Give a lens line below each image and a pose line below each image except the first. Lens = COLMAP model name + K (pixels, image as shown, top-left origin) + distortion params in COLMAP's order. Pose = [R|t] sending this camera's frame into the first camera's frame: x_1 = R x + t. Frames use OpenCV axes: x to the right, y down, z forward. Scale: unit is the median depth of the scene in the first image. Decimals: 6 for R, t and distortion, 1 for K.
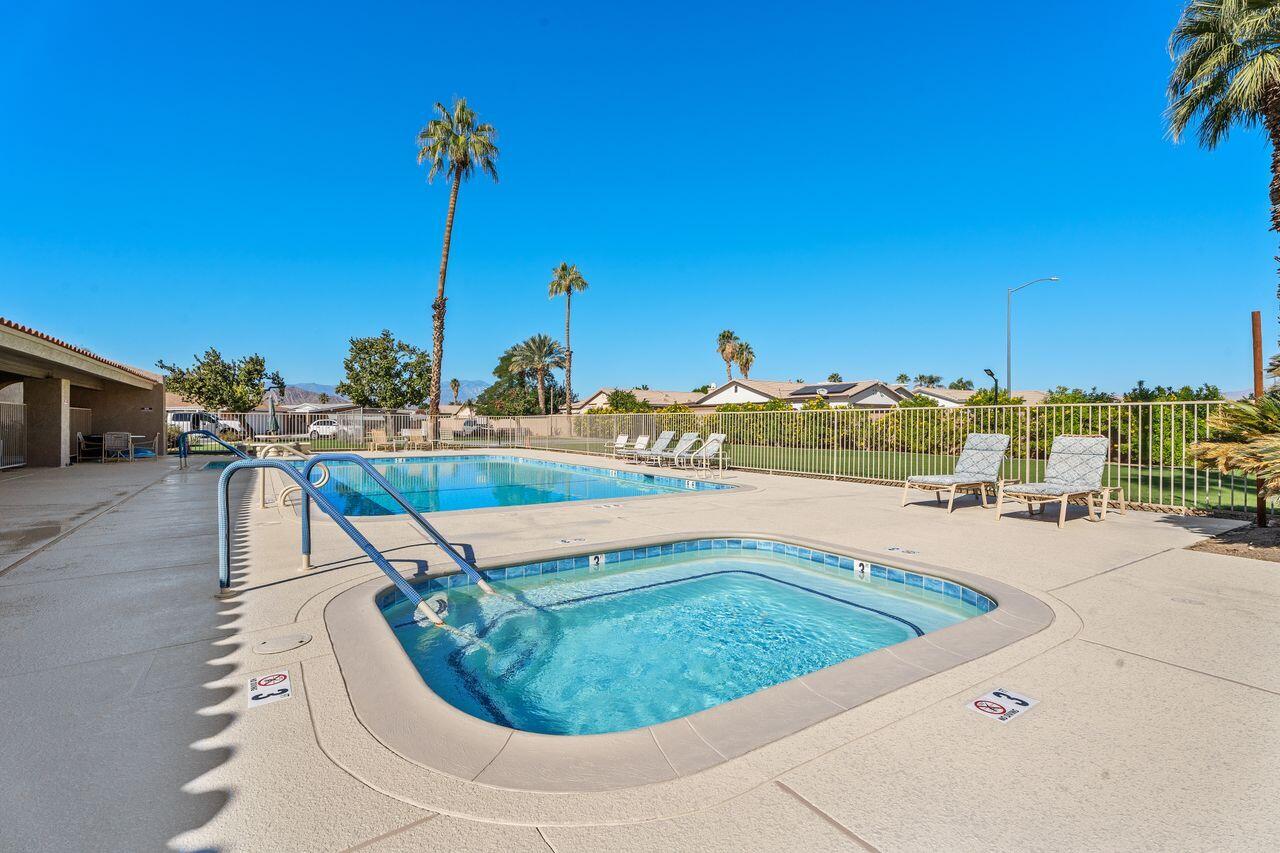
lens RADIAL K [[576.3, 0, 640.0], [0, 576.3, 426.5], [0, 0, 1]] dist [-0.001928, -0.000209]
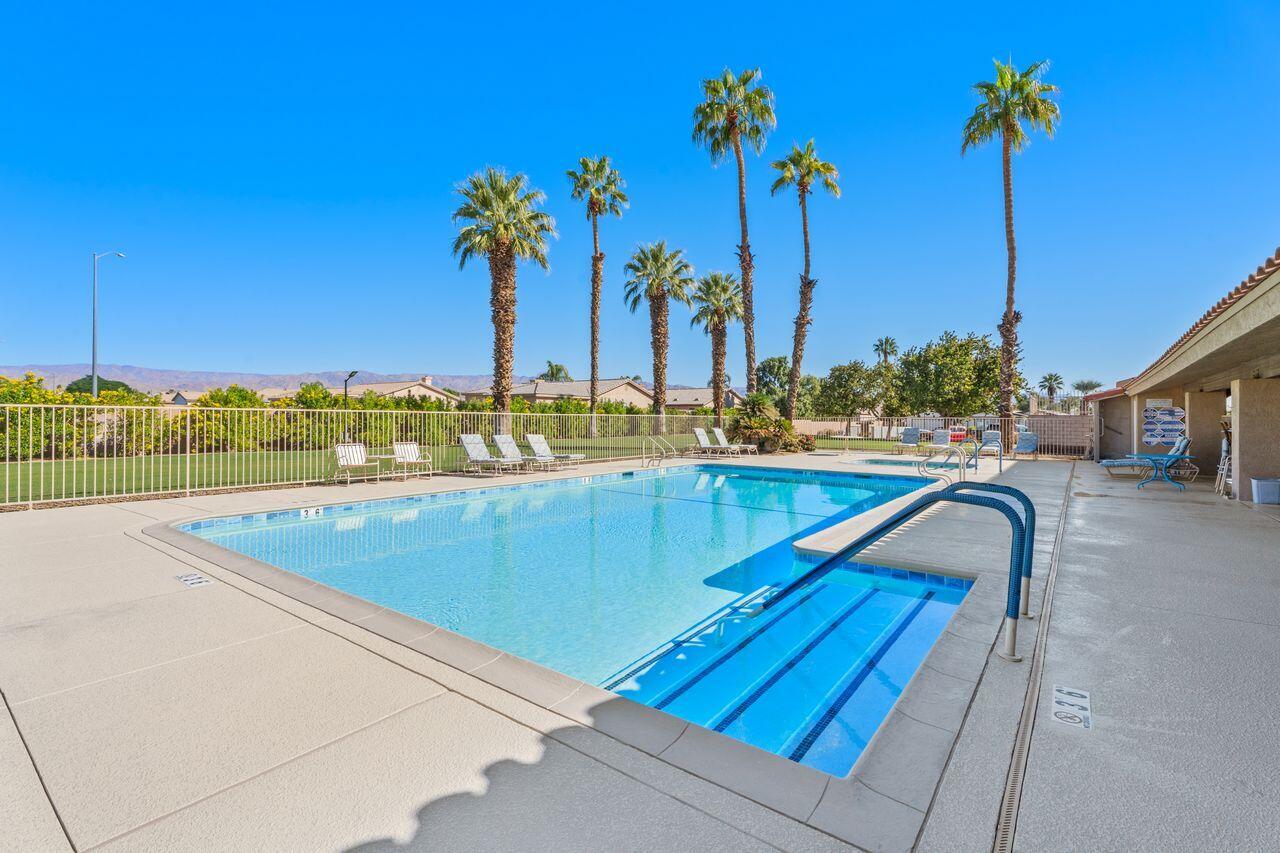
lens RADIAL K [[576.3, 0, 640.0], [0, 576.3, 426.5], [0, 0, 1]] dist [-0.001928, -0.000209]
pose [[-0.329881, -0.013108, 0.943932, -0.495663], [-0.007147, 0.999910, 0.011388, -0.008144], [-0.943996, -0.002990, -0.329945, 0.639837]]
